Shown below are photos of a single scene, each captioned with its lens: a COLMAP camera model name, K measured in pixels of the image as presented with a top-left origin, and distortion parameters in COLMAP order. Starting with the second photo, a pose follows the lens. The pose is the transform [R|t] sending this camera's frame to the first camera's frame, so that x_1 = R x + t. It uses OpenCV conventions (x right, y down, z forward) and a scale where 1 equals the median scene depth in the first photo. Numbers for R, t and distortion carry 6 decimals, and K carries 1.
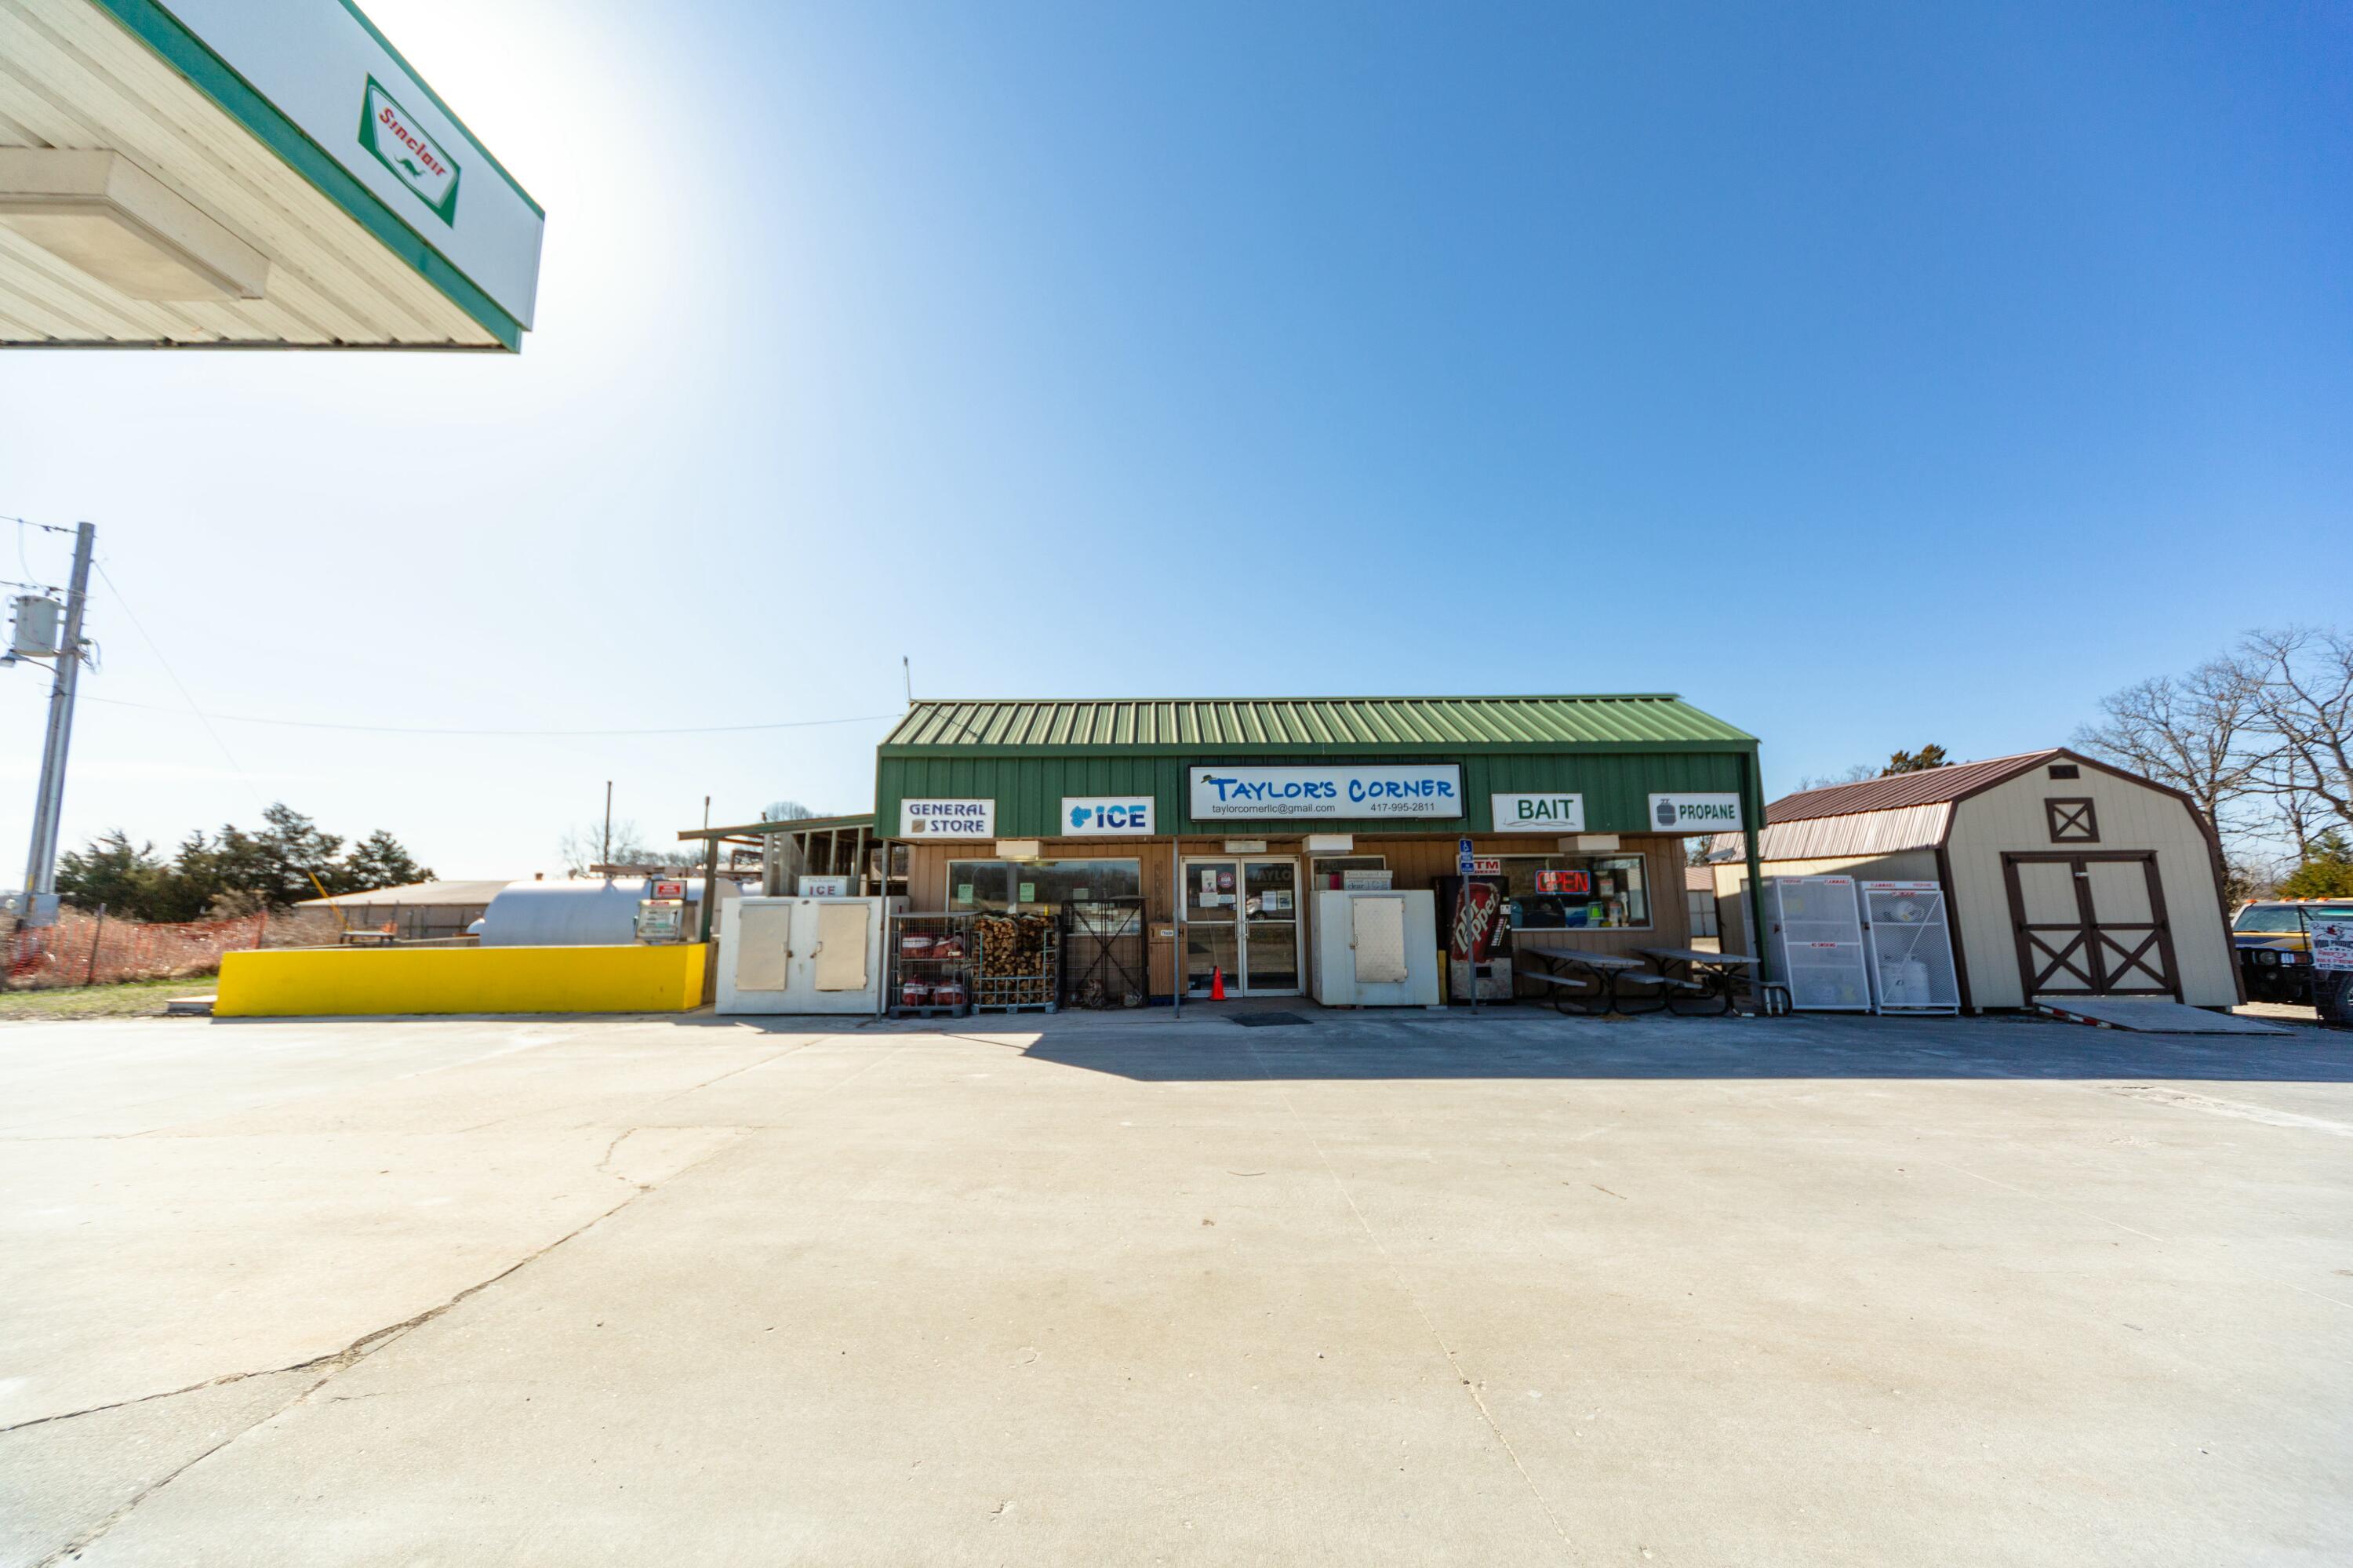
lens RADIAL K [[794.3, 0, 1171.0], [0, 794.3, 780.1], [0, 0, 1]] dist [0.005167, -0.000739]
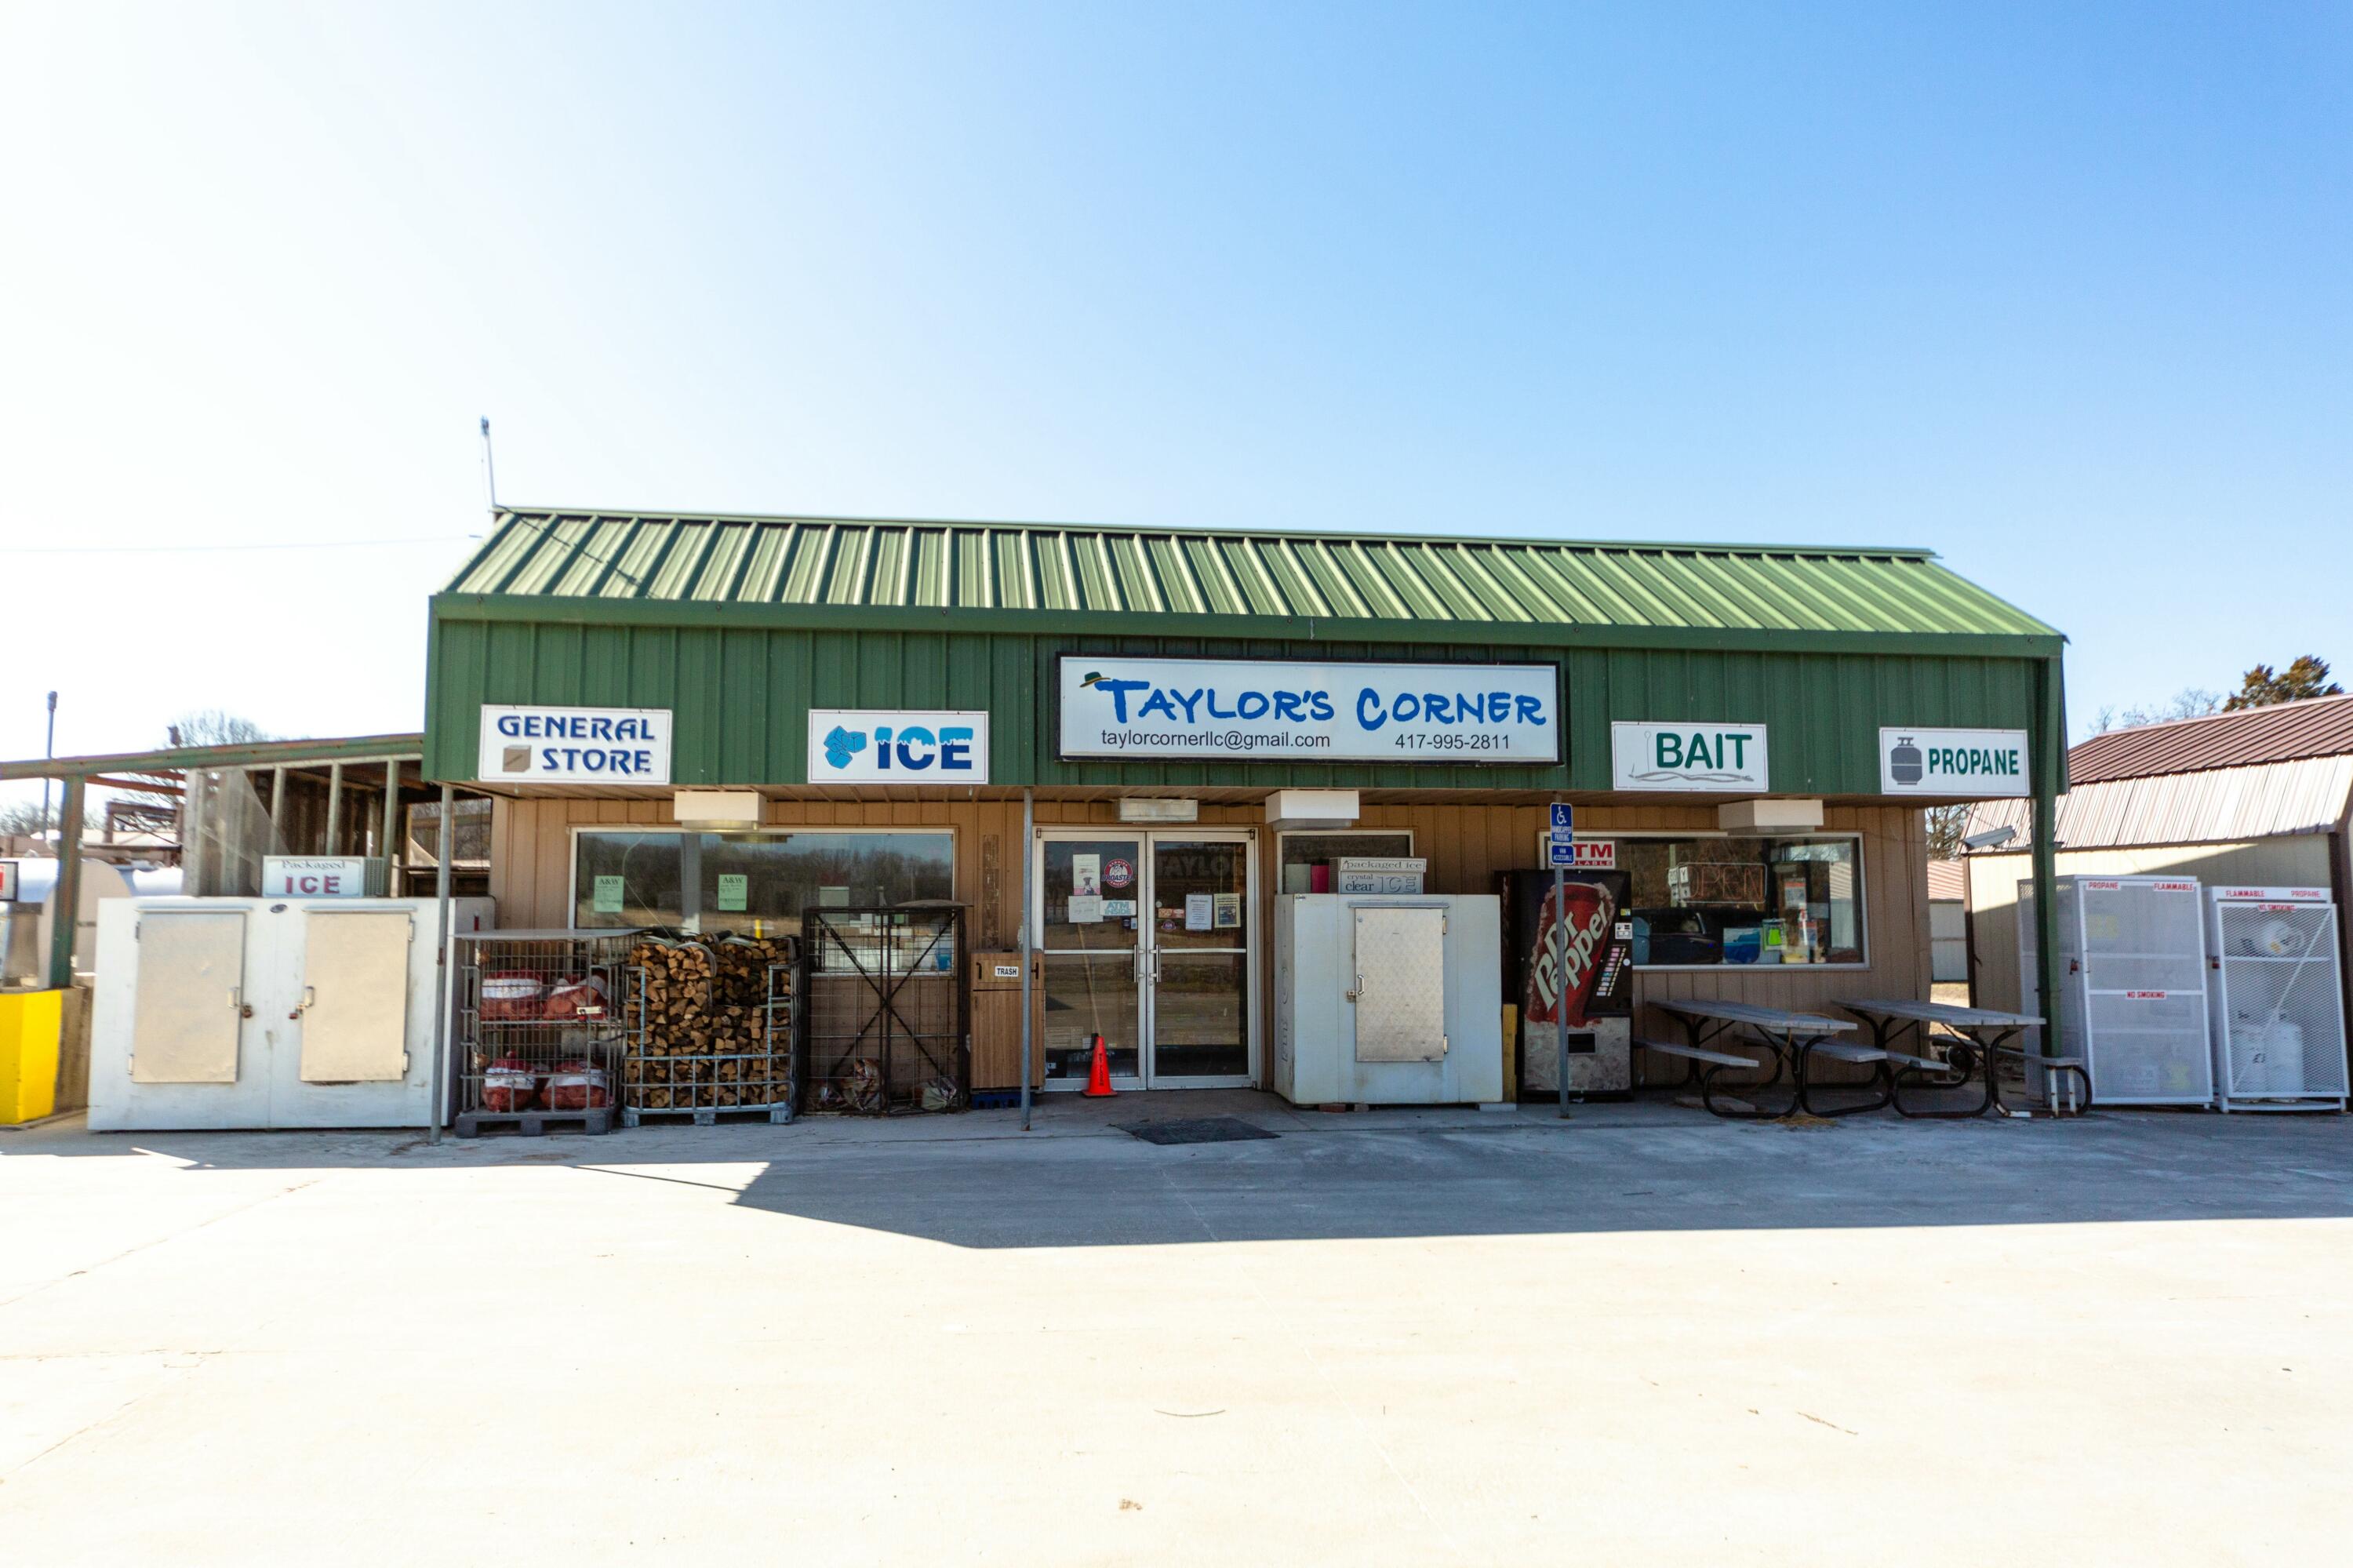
lens RADIAL K [[1501.6, 0, 1169.4], [0, 1501.6, 778.5], [0, 0, 1]] dist [-0.003672, 0.002646]
pose [[0.992771, 0.018197, 0.118640, -0.019899], [-0.025386, 0.997913, 0.059365, 0.003263], [-0.117312, -0.061948, 0.991161, 0.010533]]
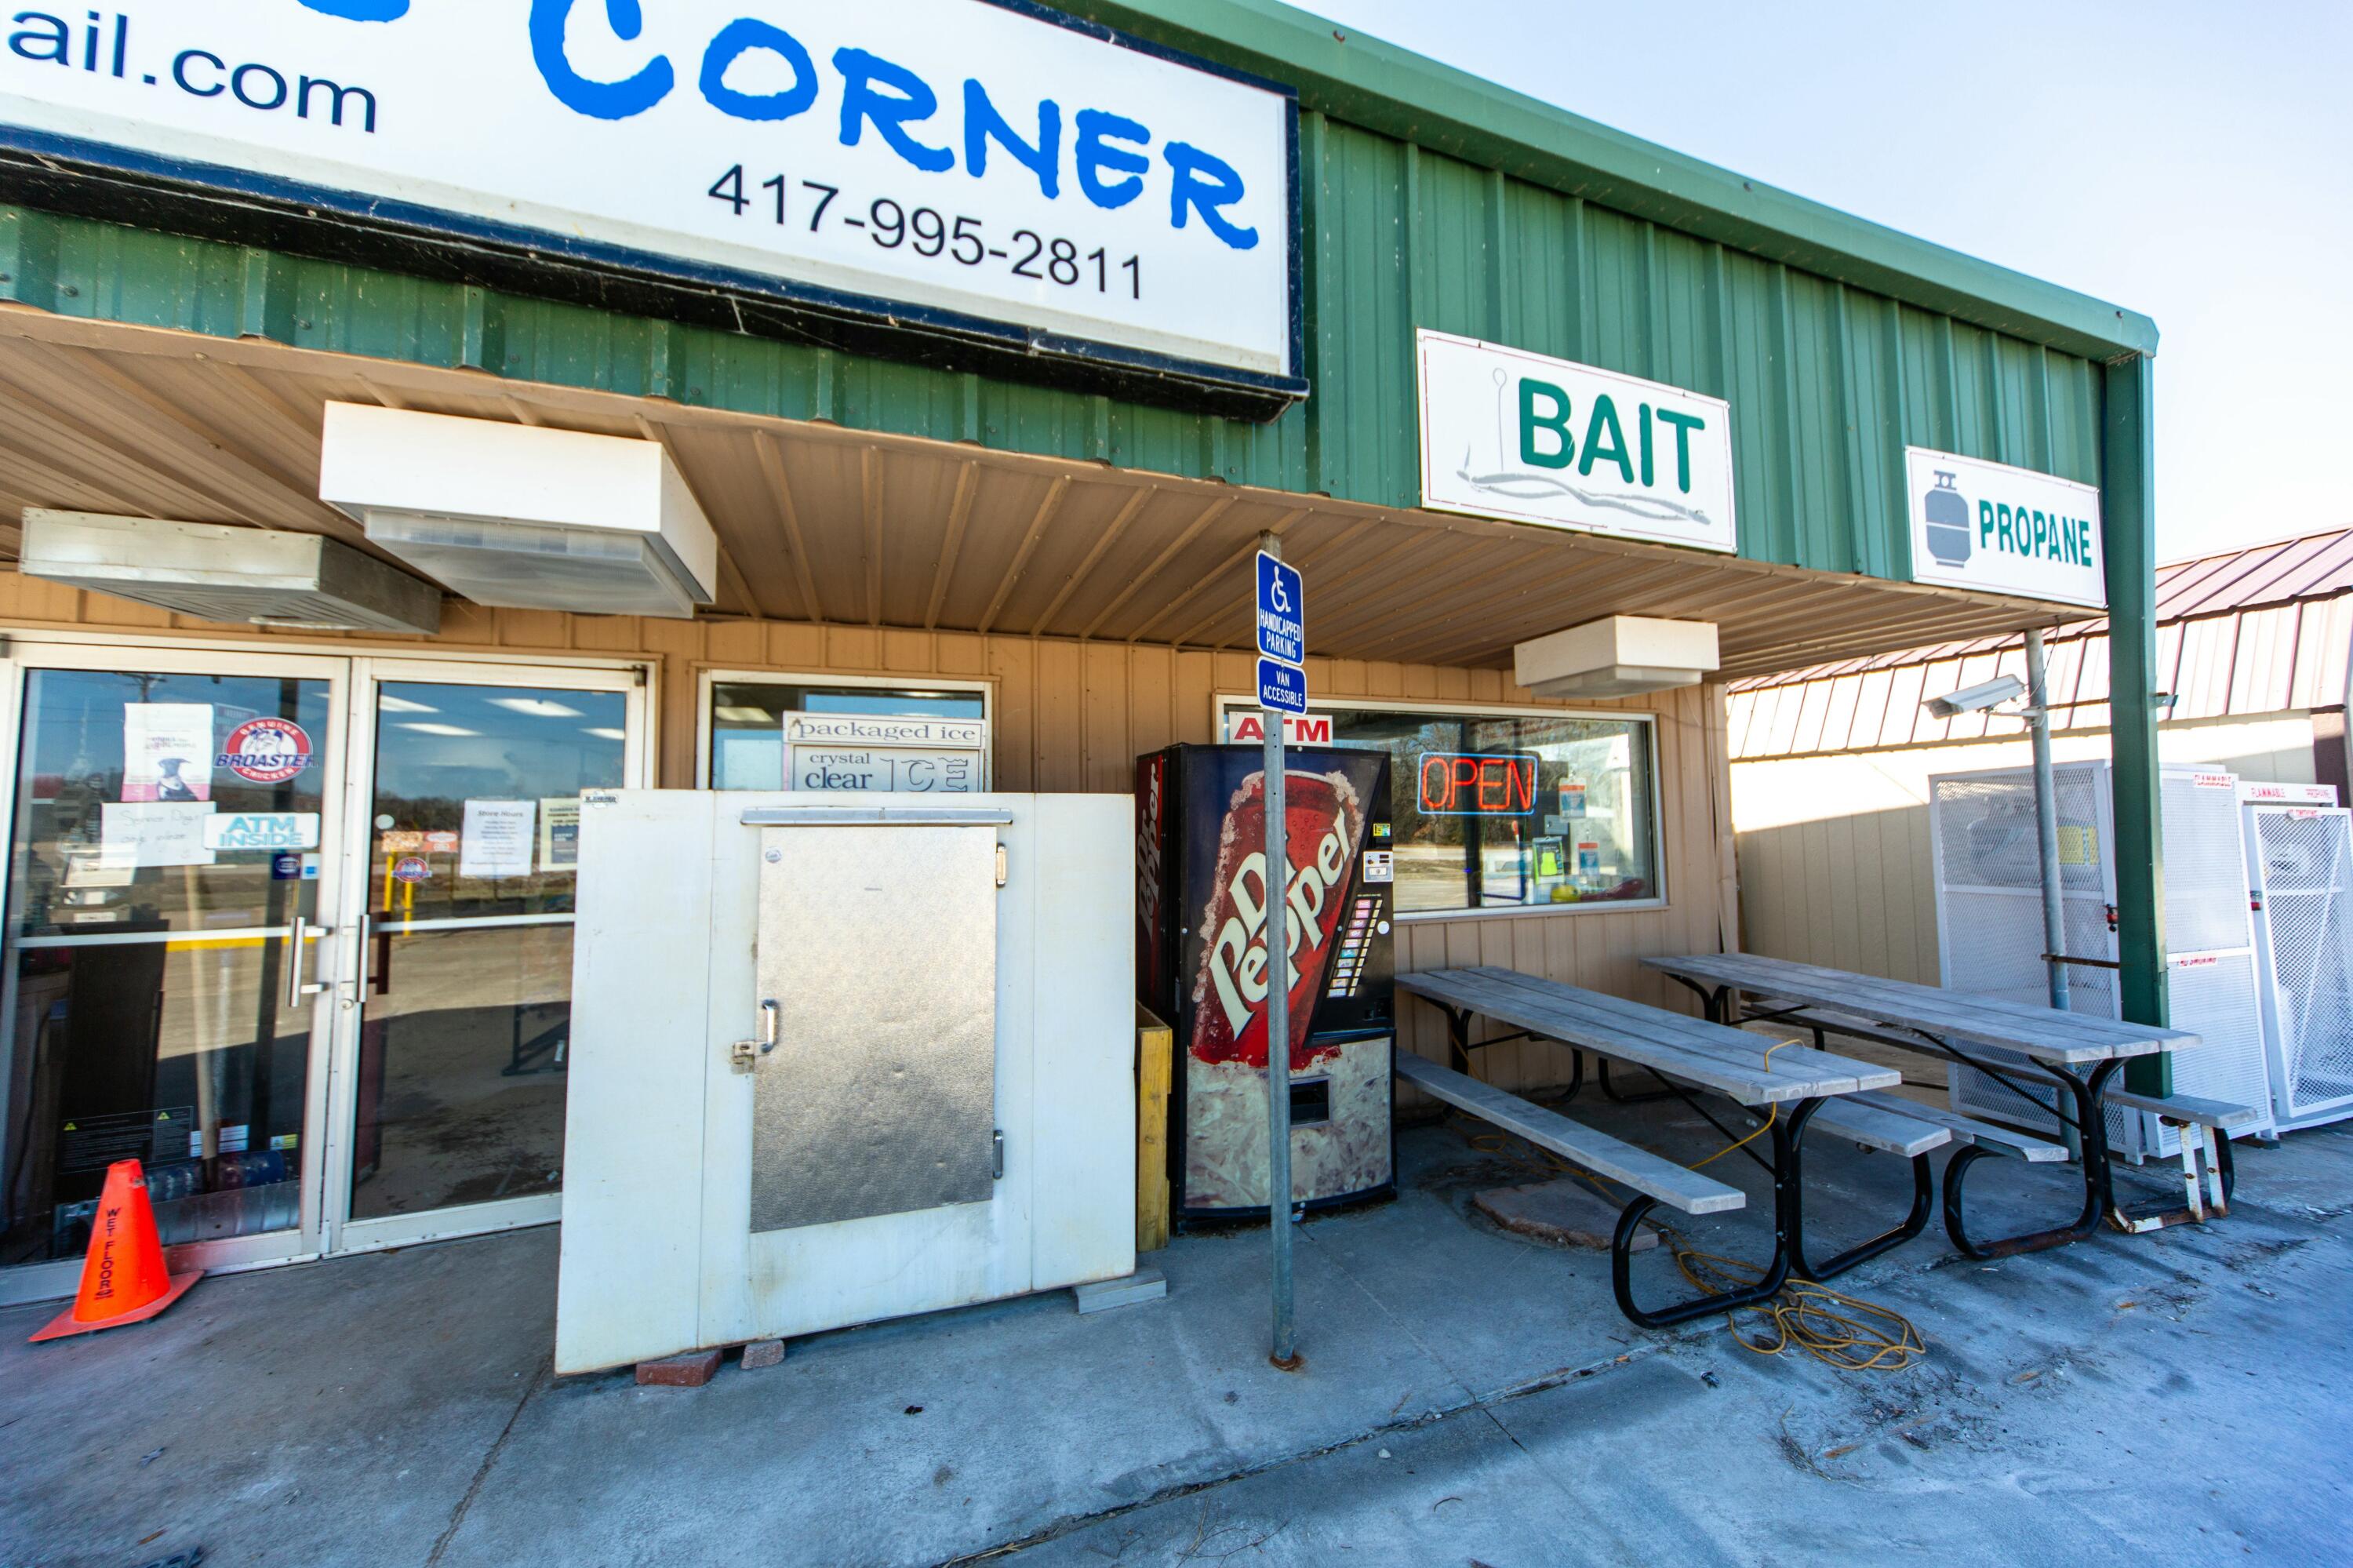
lens RADIAL K [[794.3, 0, 1167.3], [0, 794.3, 778.8], [0, 0, 1]] dist [0.005167, -0.000739]
pose [[0.949243, 0.018196, 0.314018, 0.279170], [-0.044803, 0.995968, 0.077724, 0.121218], [-0.311337, -0.087848, 0.946230, 0.814459]]
